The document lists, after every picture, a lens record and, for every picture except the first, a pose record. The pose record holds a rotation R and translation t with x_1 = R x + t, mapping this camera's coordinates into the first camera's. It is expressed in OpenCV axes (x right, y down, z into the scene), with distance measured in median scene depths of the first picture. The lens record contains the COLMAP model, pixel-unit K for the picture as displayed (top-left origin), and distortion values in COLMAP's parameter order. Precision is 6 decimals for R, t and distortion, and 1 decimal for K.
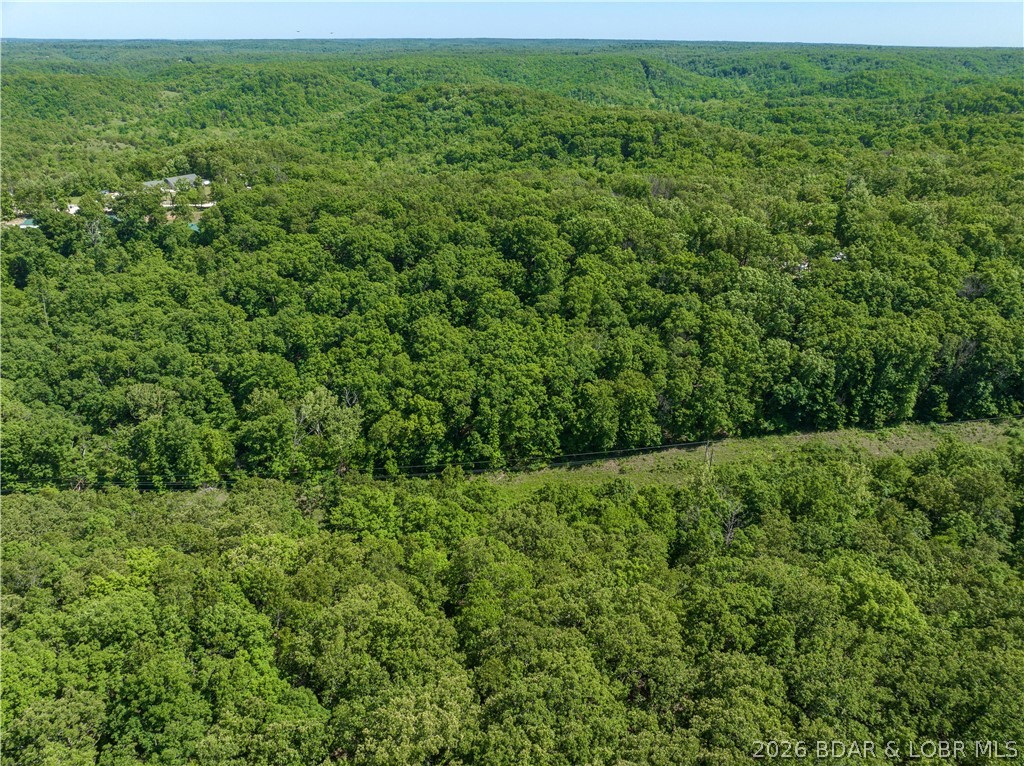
lens RADIAL K [[718.8, 0, 512.0], [0, 718.8, 383.0], [0, 0, 1]] dist [-0.055198, 0.027953]
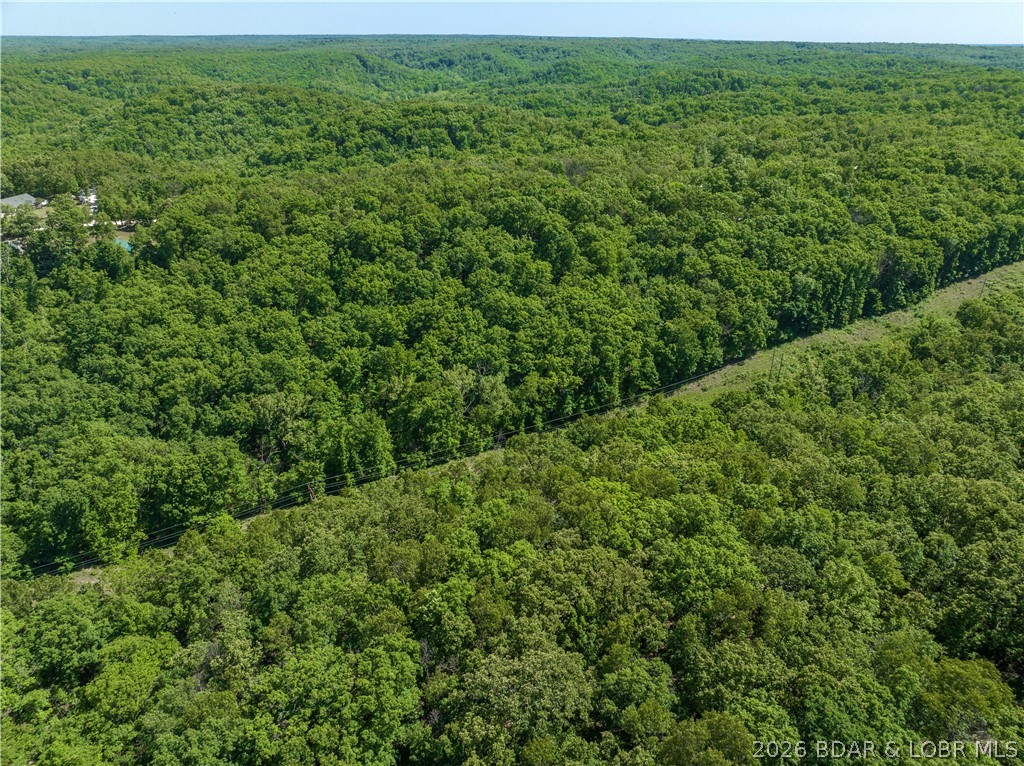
lens RADIAL K [[718.8, 0, 512.0], [0, 718.8, 383.0], [0, 0, 1]] dist [-0.055198, 0.027953]
pose [[0.914873, -0.178514, 0.362134, -0.554319], [0.176072, 0.983563, 0.040029, 0.005292], [-0.363327, 0.027140, 0.931266, -0.016175]]
